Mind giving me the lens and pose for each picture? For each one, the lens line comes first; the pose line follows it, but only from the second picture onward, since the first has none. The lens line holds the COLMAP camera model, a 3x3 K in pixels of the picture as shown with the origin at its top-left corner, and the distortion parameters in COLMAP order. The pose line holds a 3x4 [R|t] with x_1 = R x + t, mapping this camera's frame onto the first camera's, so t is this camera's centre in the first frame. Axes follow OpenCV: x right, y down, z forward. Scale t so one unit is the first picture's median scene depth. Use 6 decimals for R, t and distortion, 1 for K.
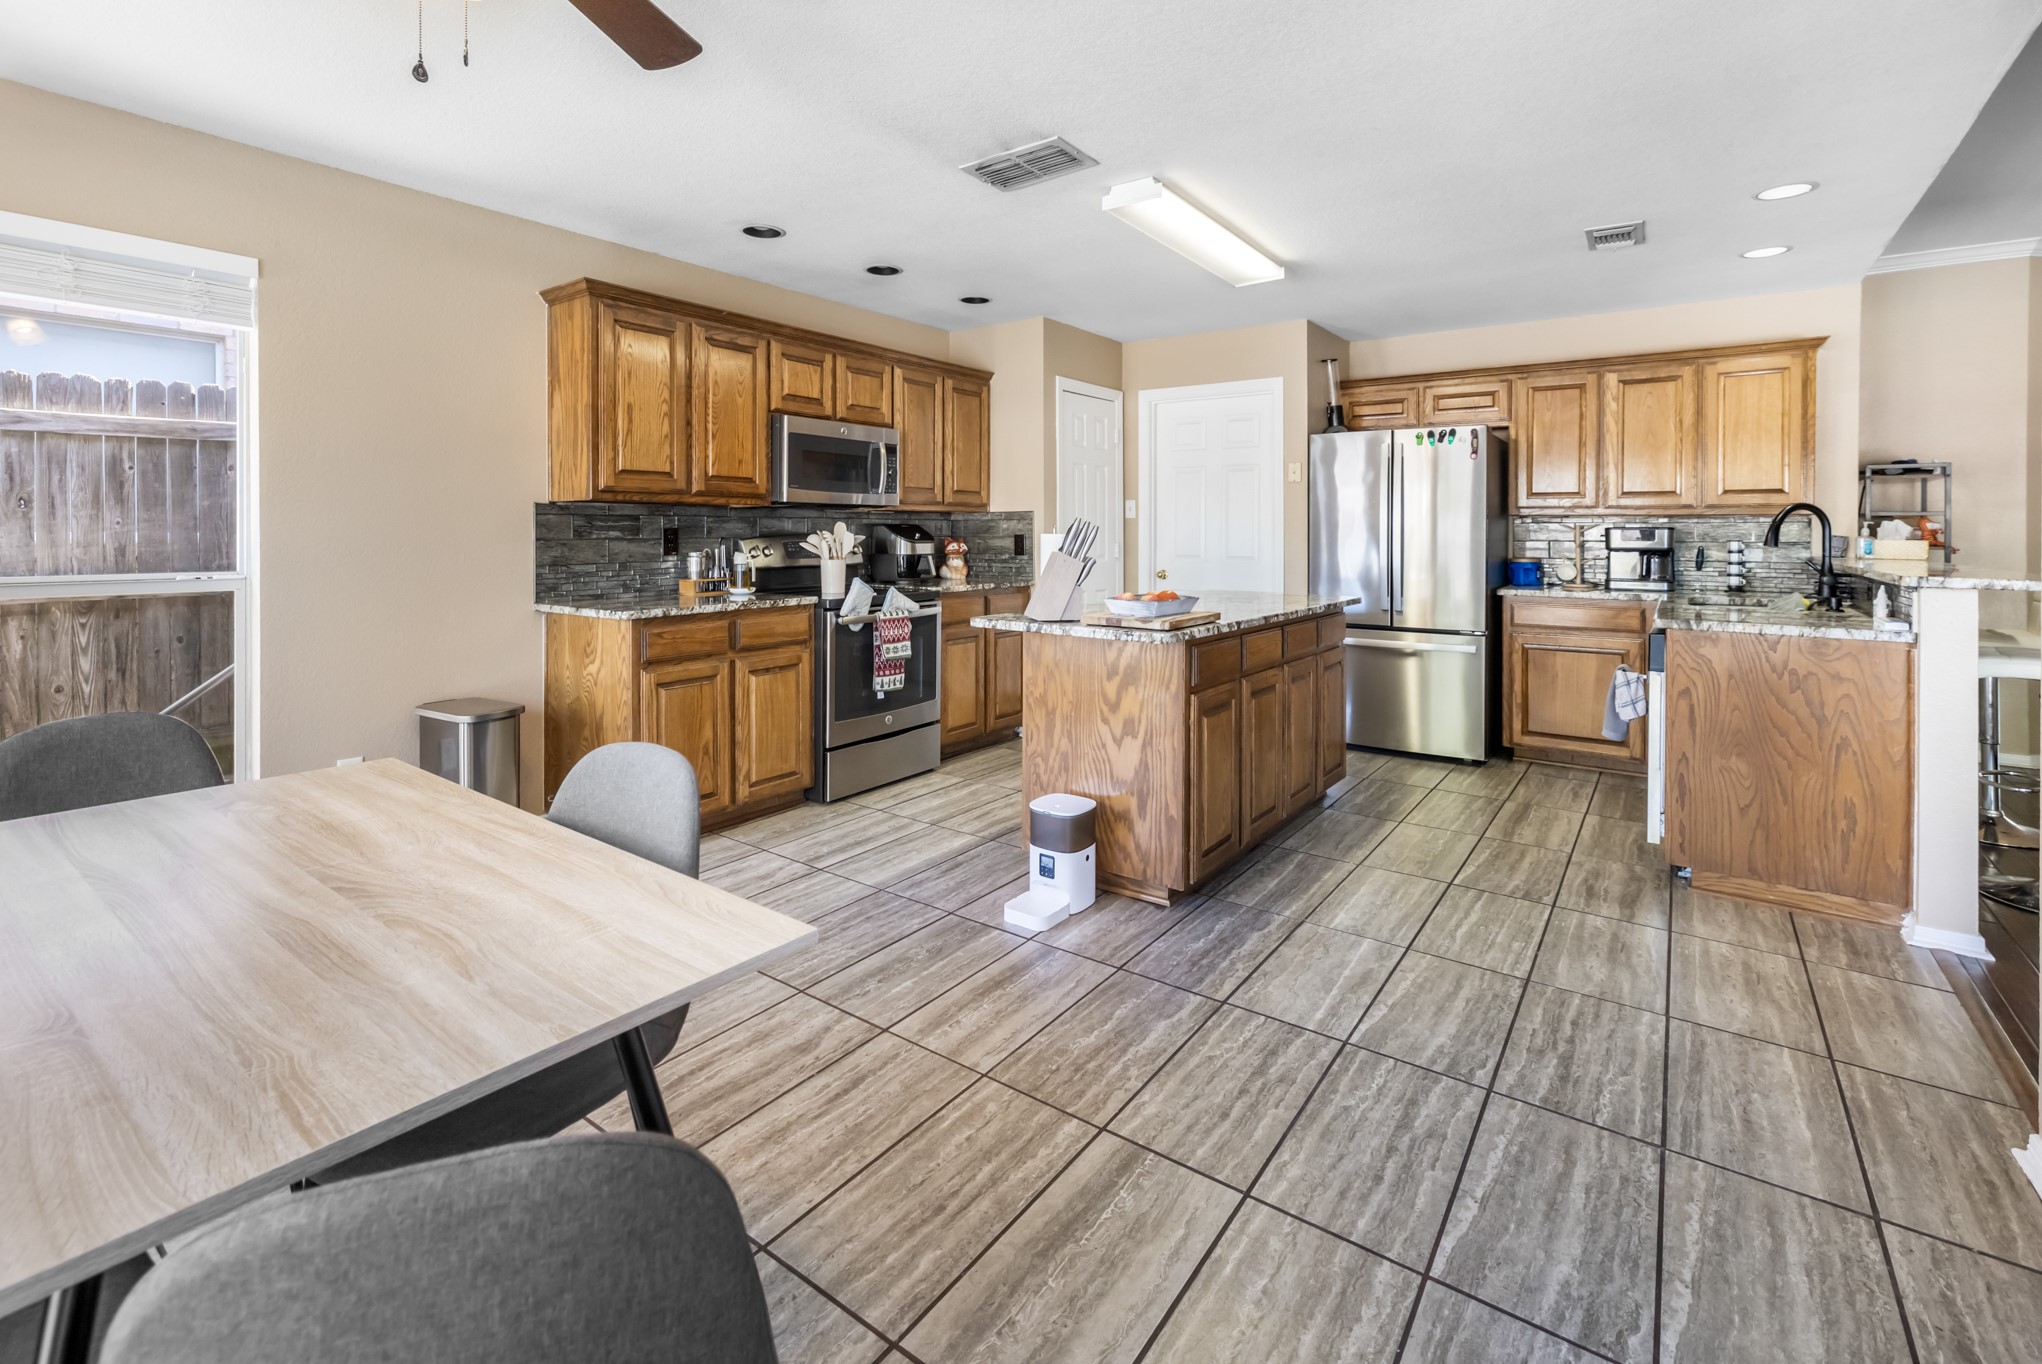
lens RADIAL K [[910.7, 0, 1014.8], [0, 910.7, 545.6], [0, 0, 1]] dist [0.001667, 0.000833]
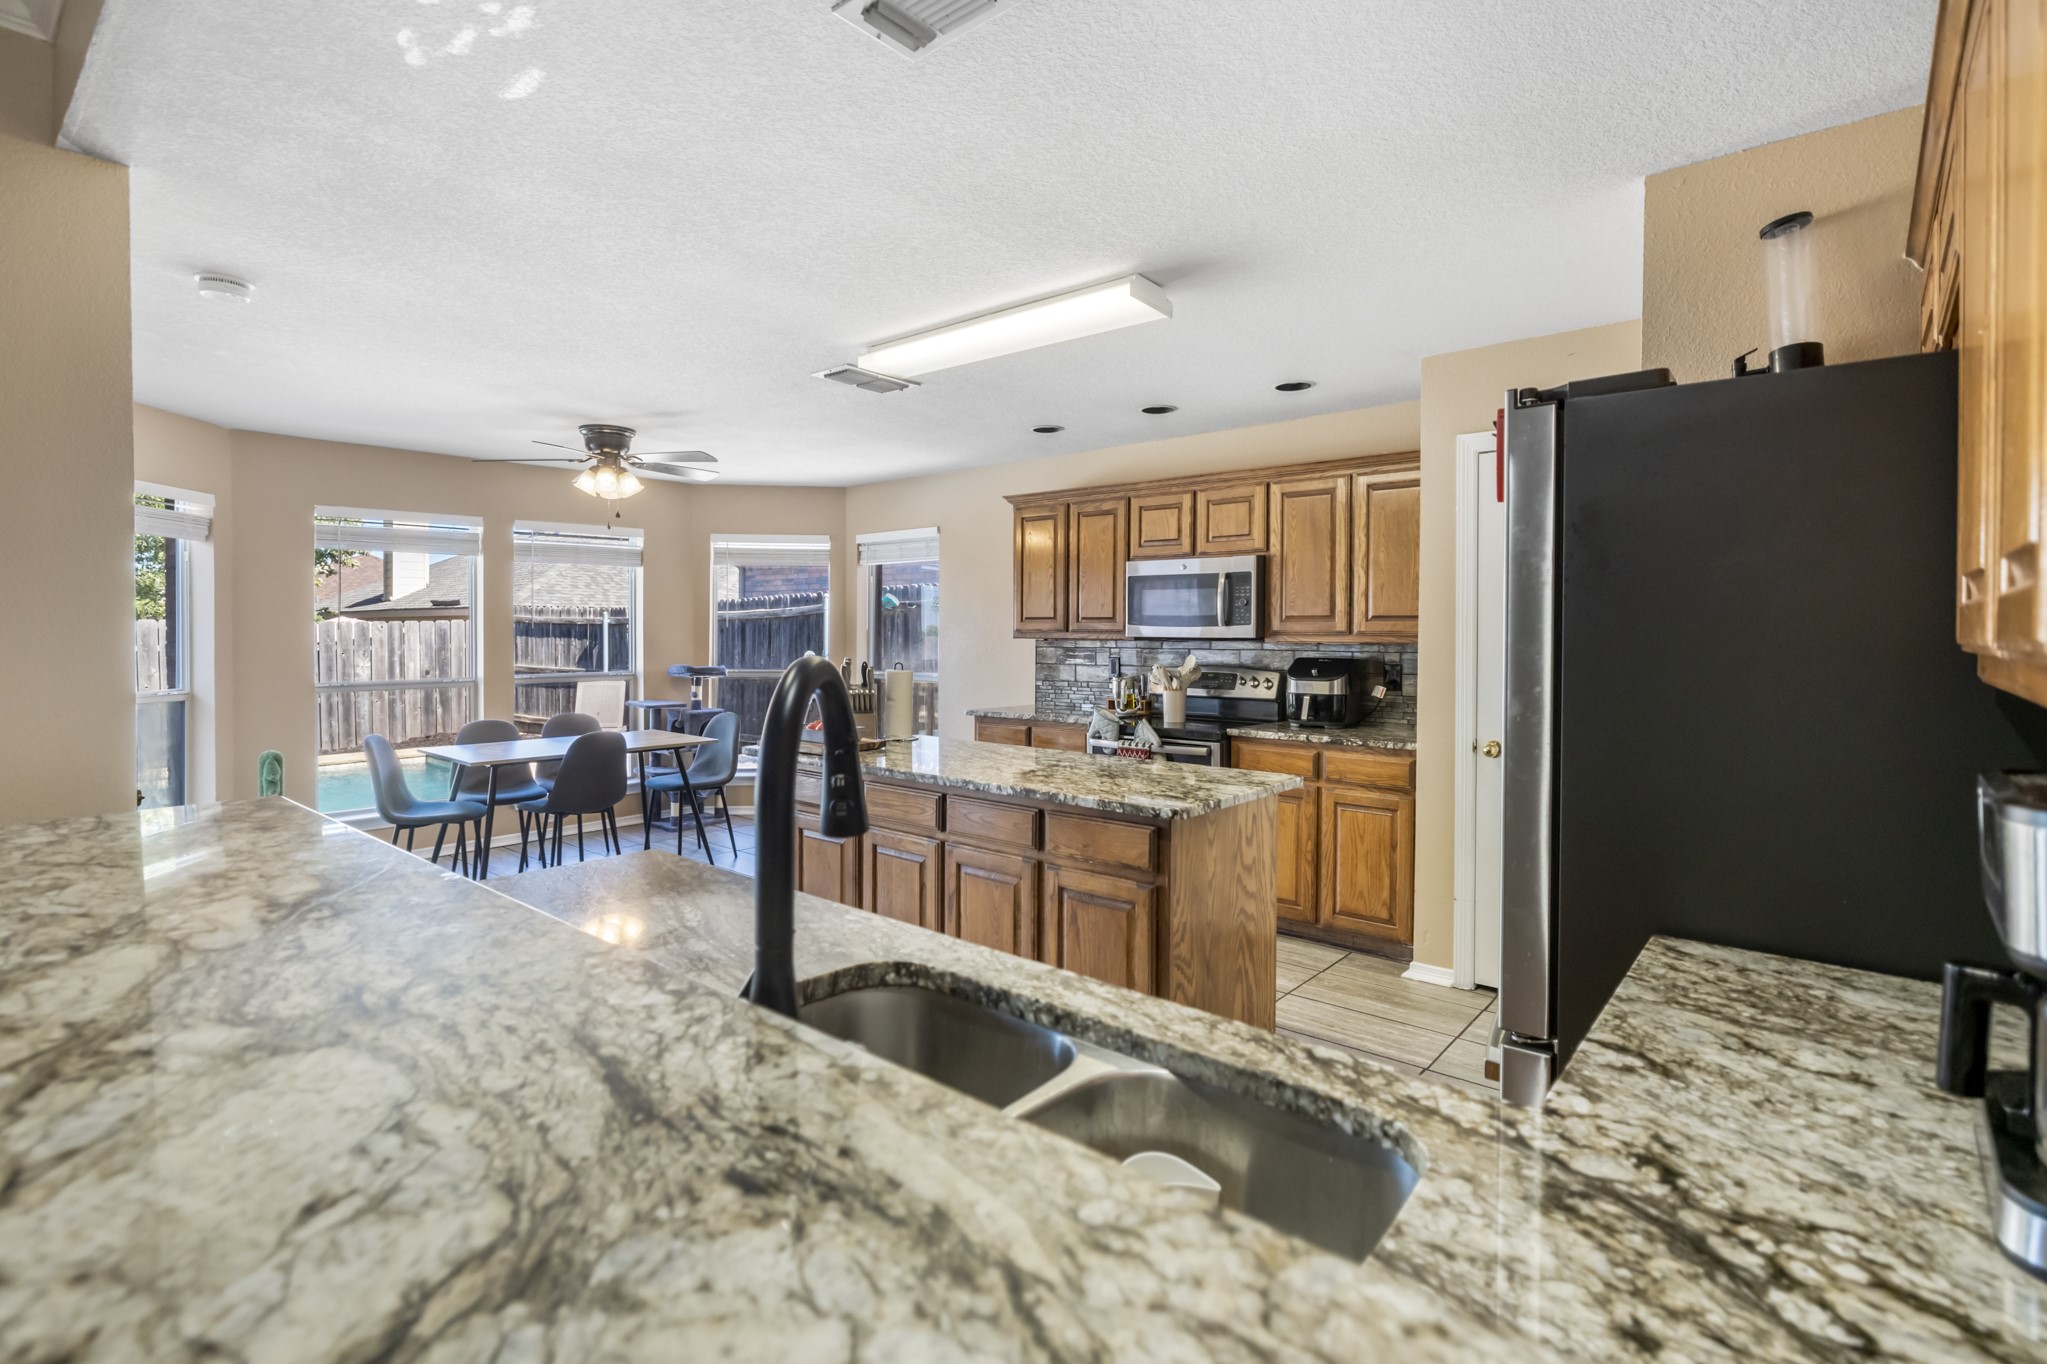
lens RADIAL K [[978.4, 0, 1028.2], [0, 978.4, 642.8], [0, 0, 1]] dist [0.000060, 0.000056]
pose [[-0.070815, 0.007599, -0.997461, 1.033145], [-0.021436, 0.999728, 0.009138, -0.050871], [0.997259, 0.022029, -0.070633, 1.003320]]
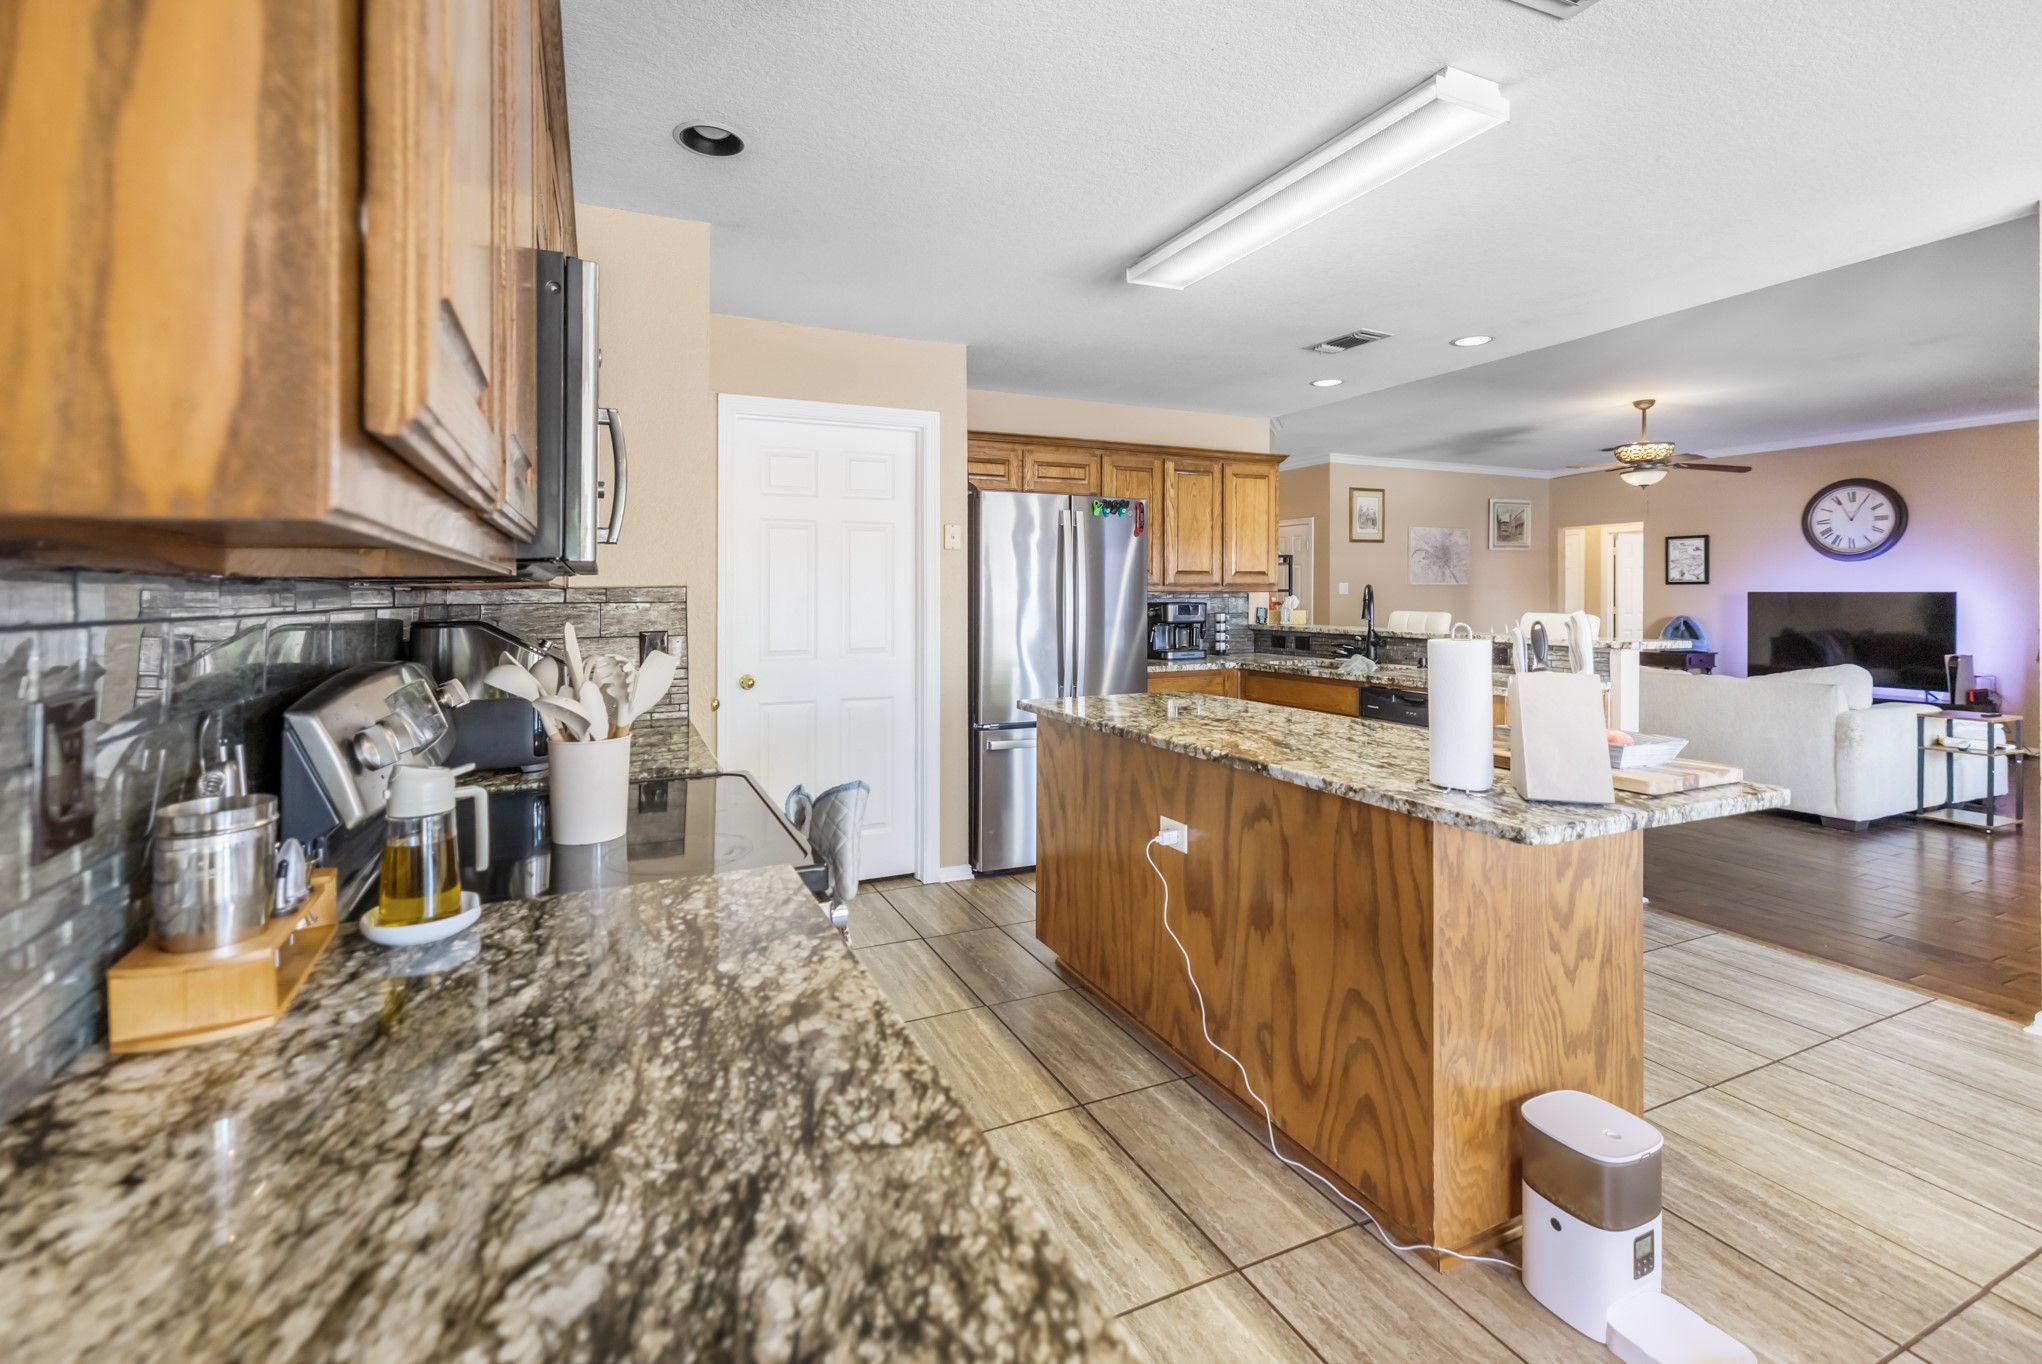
lens RADIAL K [[894.4, 0, 1009.2], [0, 894.4, 593.0], [0, 0, 1]] dist [0.003421, 0.000325]
pose [[0.490372, -0.004725, 0.871501, -0.454173], [0.021335, 0.999751, -0.006585, -0.035145], [-0.871252, 0.021822, 0.490350, 0.780209]]
